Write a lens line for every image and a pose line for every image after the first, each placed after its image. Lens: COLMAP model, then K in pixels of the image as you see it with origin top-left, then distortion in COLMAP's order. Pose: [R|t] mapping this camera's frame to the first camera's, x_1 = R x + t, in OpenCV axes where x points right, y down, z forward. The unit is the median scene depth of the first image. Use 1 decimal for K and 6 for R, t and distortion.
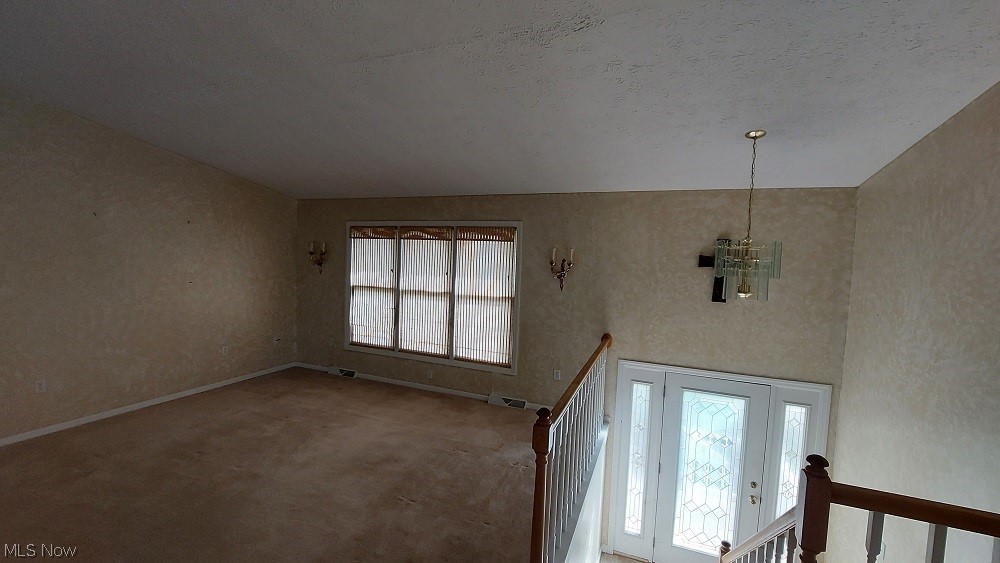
lens RADIAL K [[401.0, 0, 502.6], [0, 401.0, 282.6], [0, 0, 1]] dist [-0.005014, -0.001332]
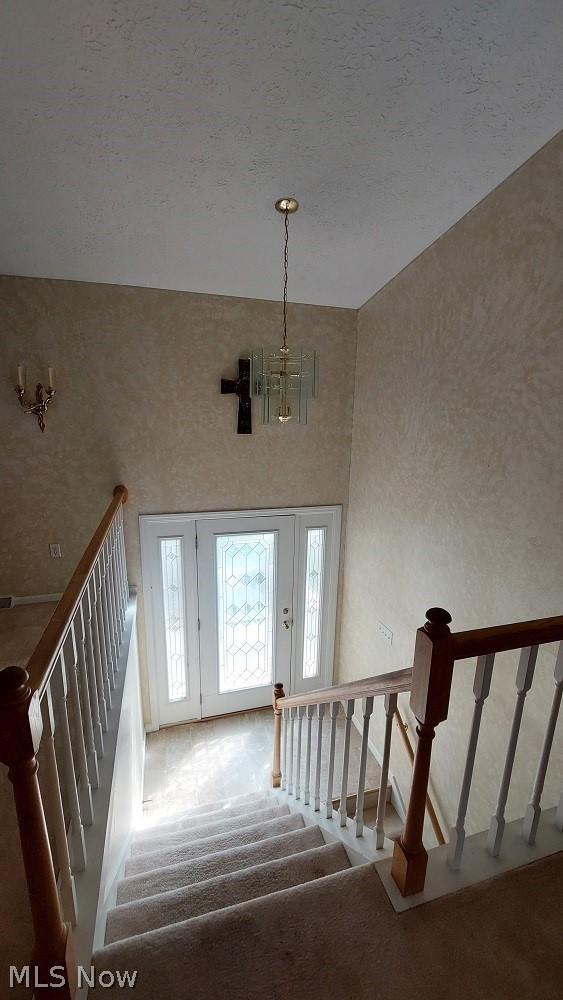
lens RADIAL K [[401.0, 0, 285.2], [0, 401.0, 503.0], [0, 0, 1]] dist [-0.005014, -0.001332]
pose [[0.787239, -0.159958, 0.595540, 0.054067], [0.048790, 0.978900, 0.198430, 0.026812], [-0.614715, -0.127155, 0.778433, 0.229974]]
